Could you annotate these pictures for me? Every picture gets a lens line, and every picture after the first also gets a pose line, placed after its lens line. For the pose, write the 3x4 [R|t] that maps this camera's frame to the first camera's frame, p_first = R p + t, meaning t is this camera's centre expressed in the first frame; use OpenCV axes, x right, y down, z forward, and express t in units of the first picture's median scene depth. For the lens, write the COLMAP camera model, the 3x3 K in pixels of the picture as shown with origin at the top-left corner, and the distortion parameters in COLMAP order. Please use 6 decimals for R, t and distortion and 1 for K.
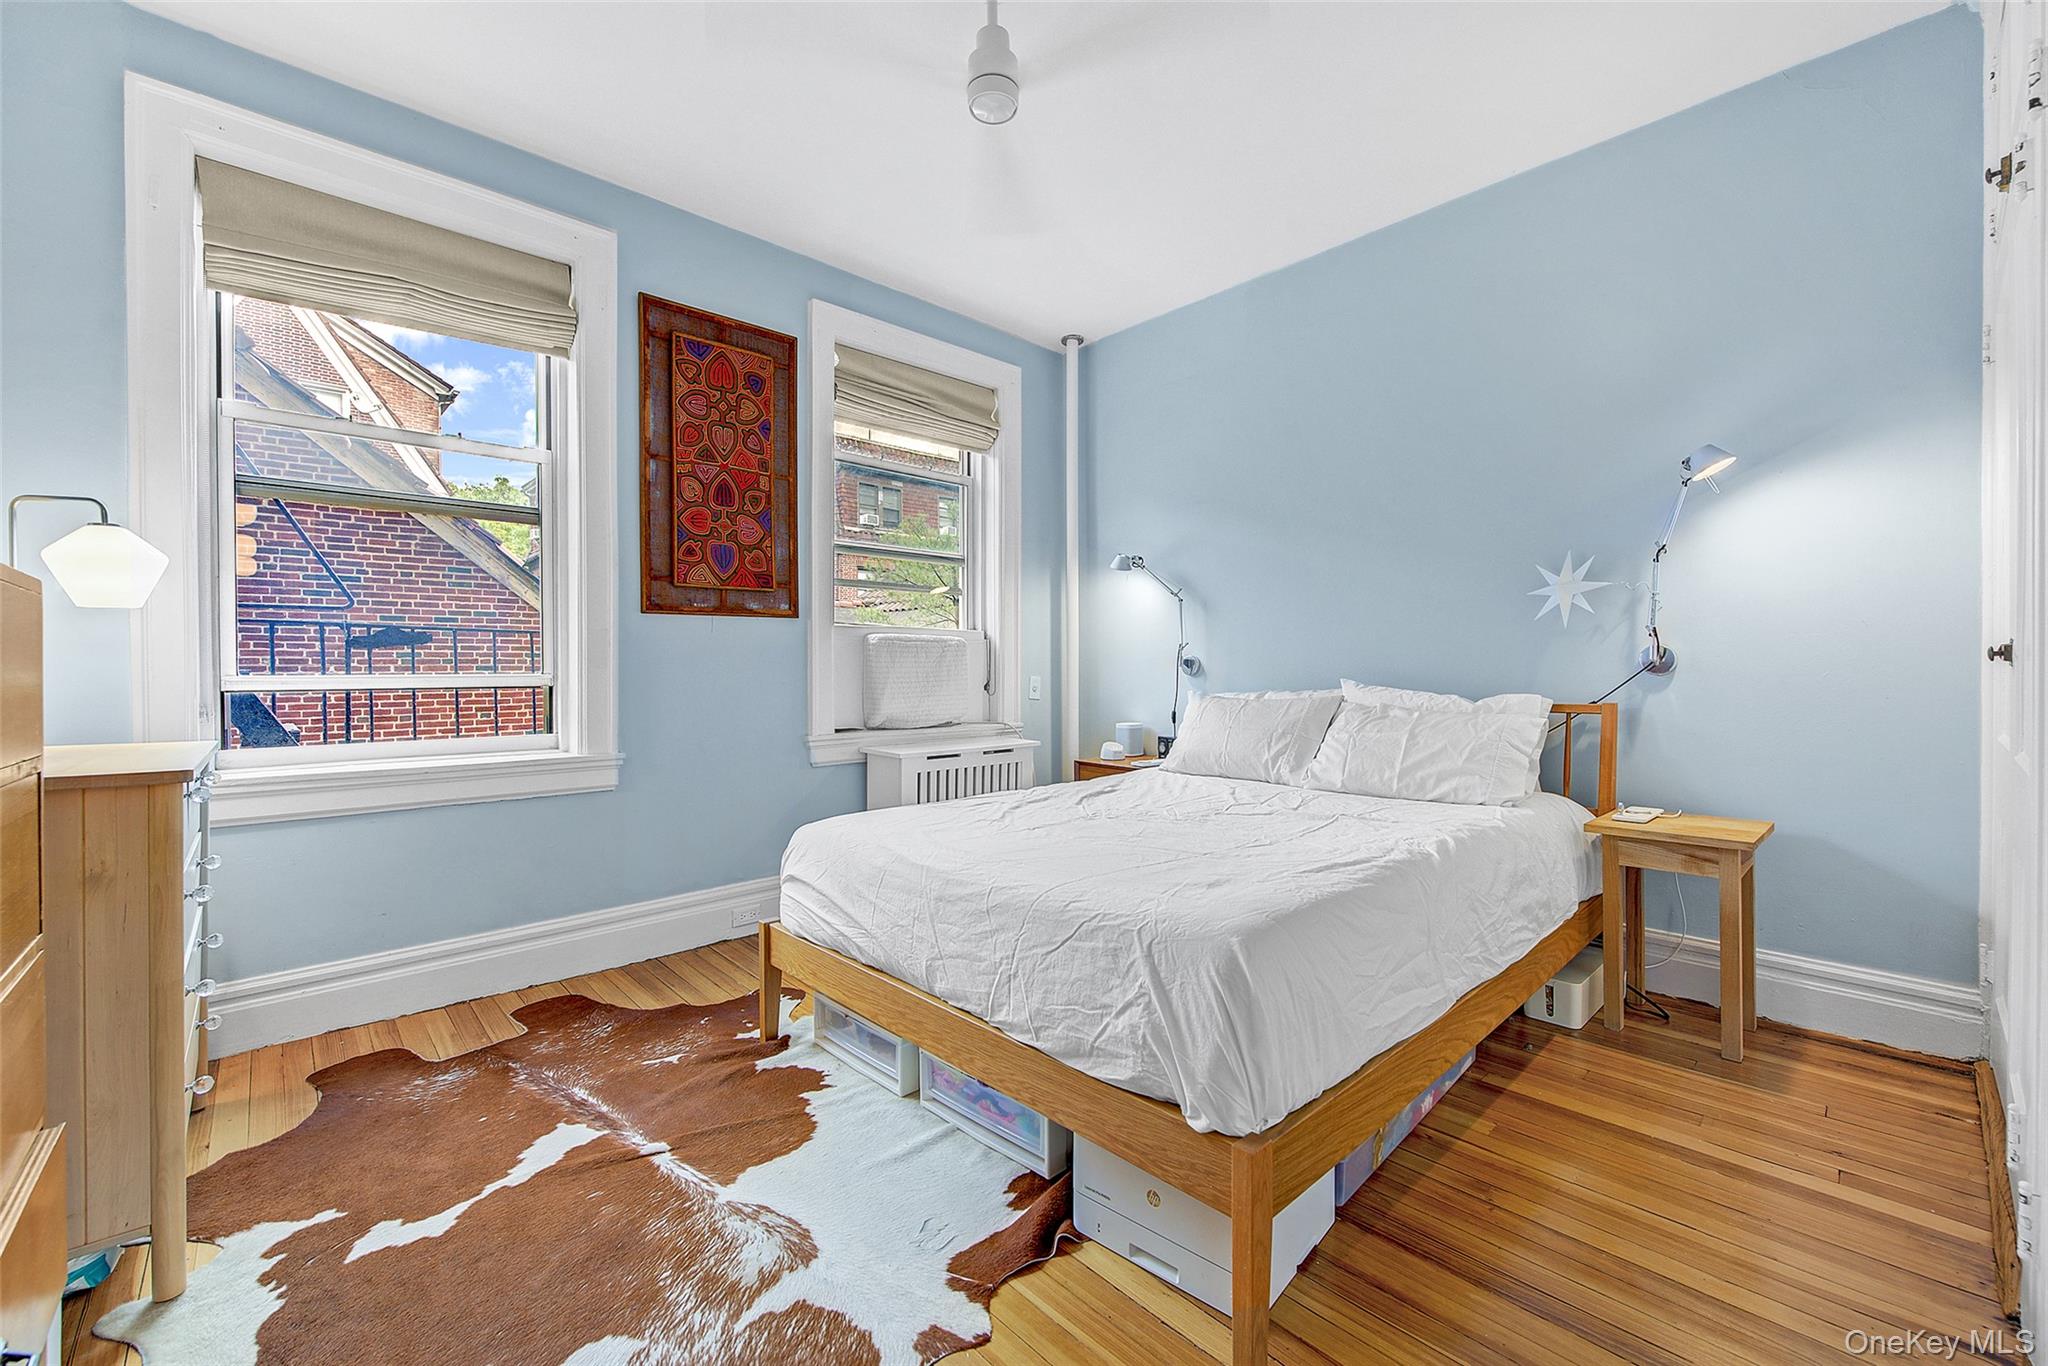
lens RADIAL K [[823.9, 0, 1015.1], [0, 823.9, 676.7], [0, 0, 1]] dist [-0.001511, -0.001949]
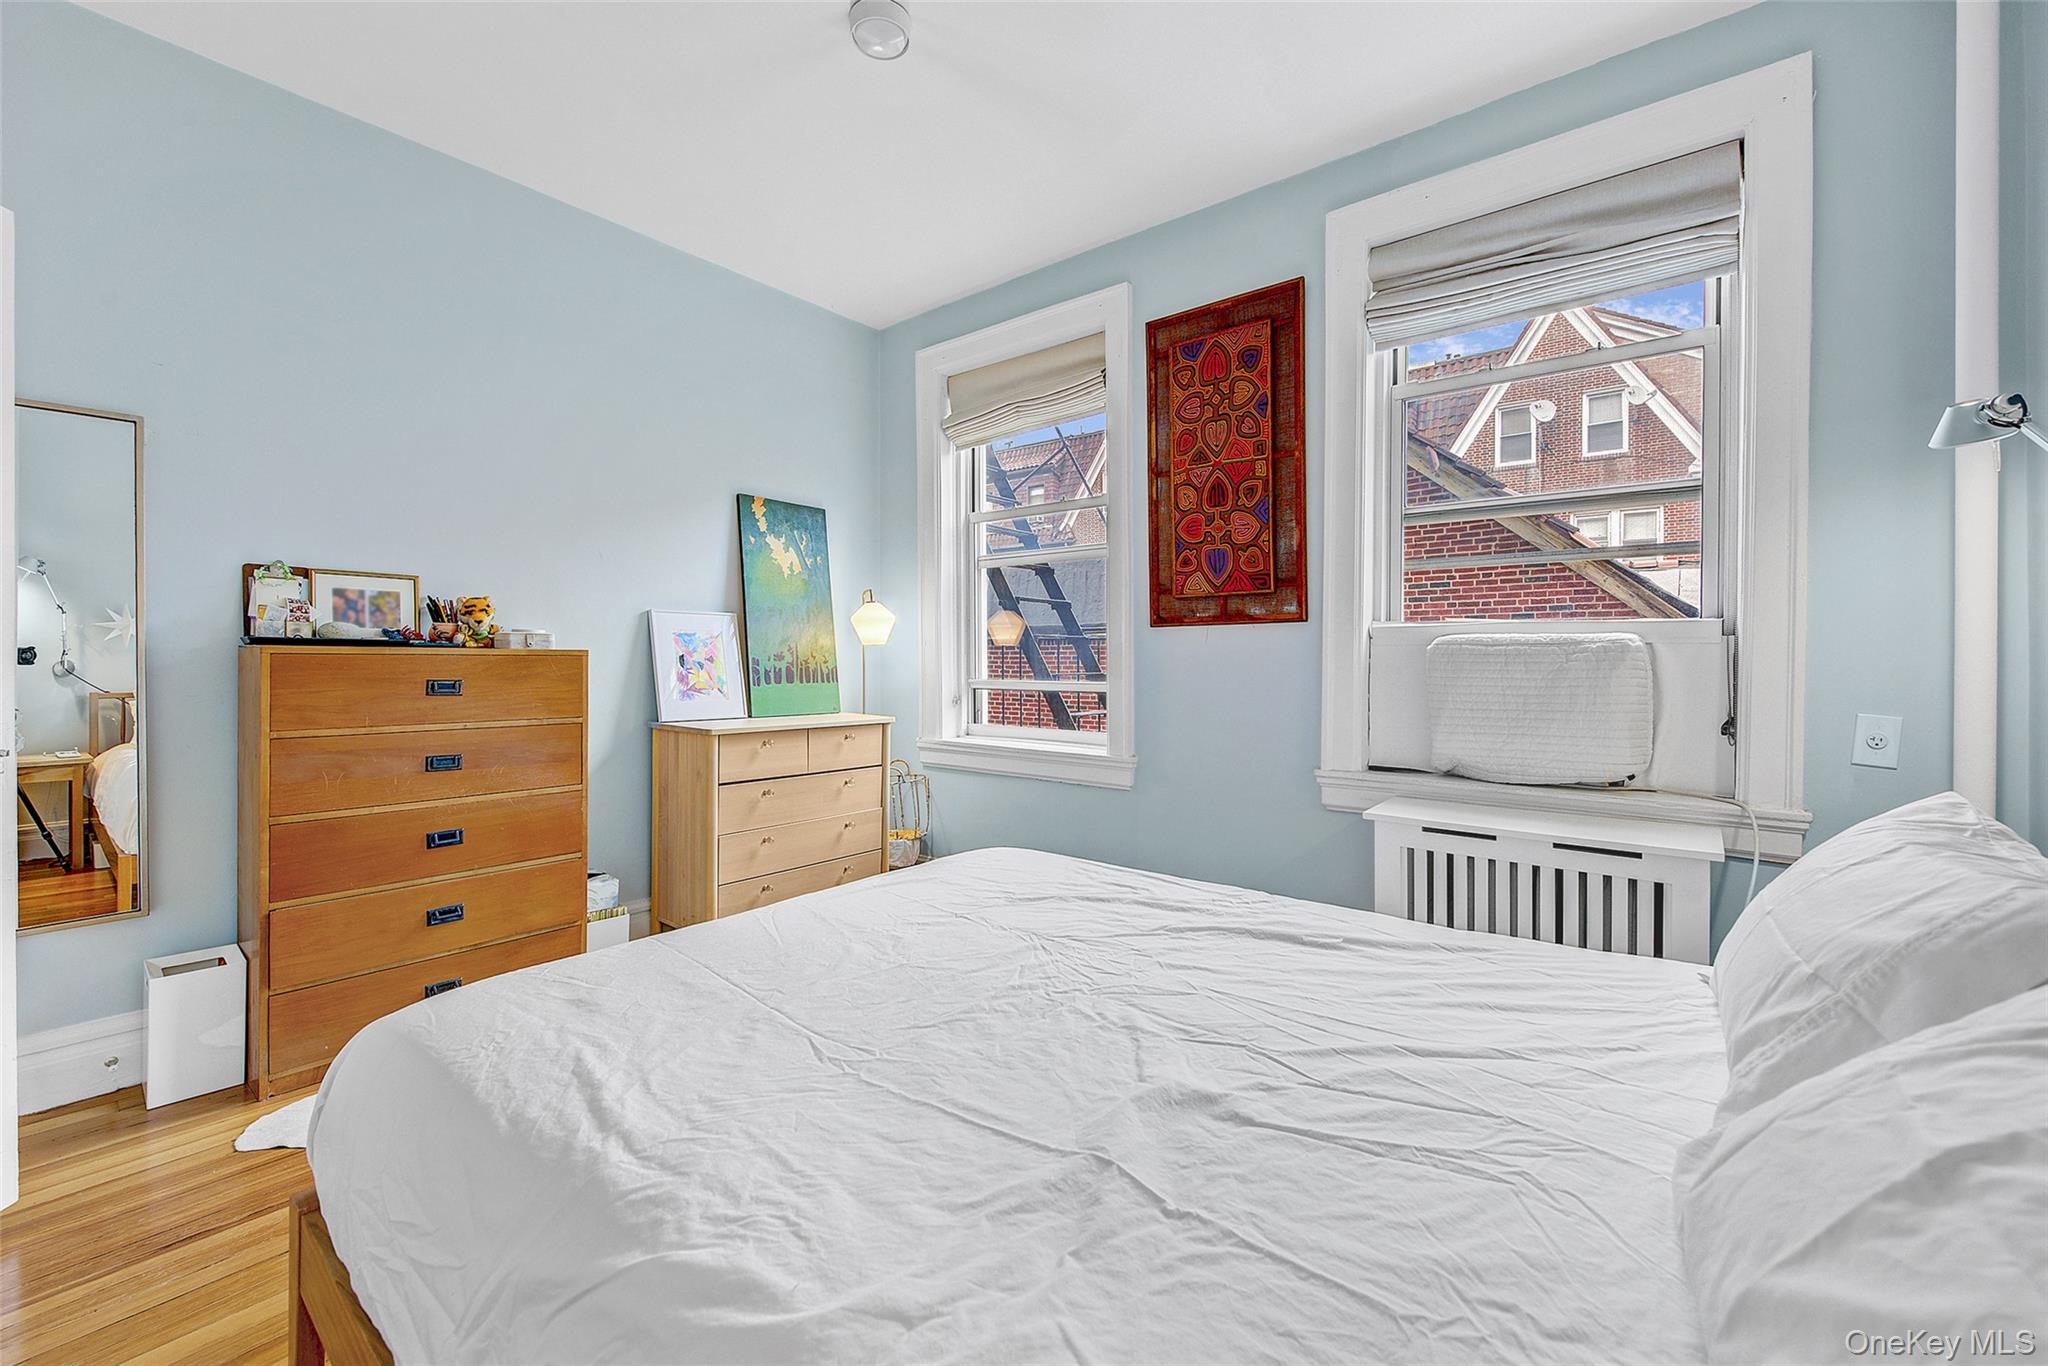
lens RADIAL K [[823.9, 0, 1024.5], [0, 823.9, 666.5], [0, 0, 1]] dist [-0.001511, -0.001949]
pose [[0.144595, 0.014462, -0.989385, 0.520965], [-0.011153, 0.999853, 0.012985, -0.035950], [0.989428, 0.009157, 0.144736, 0.635985]]
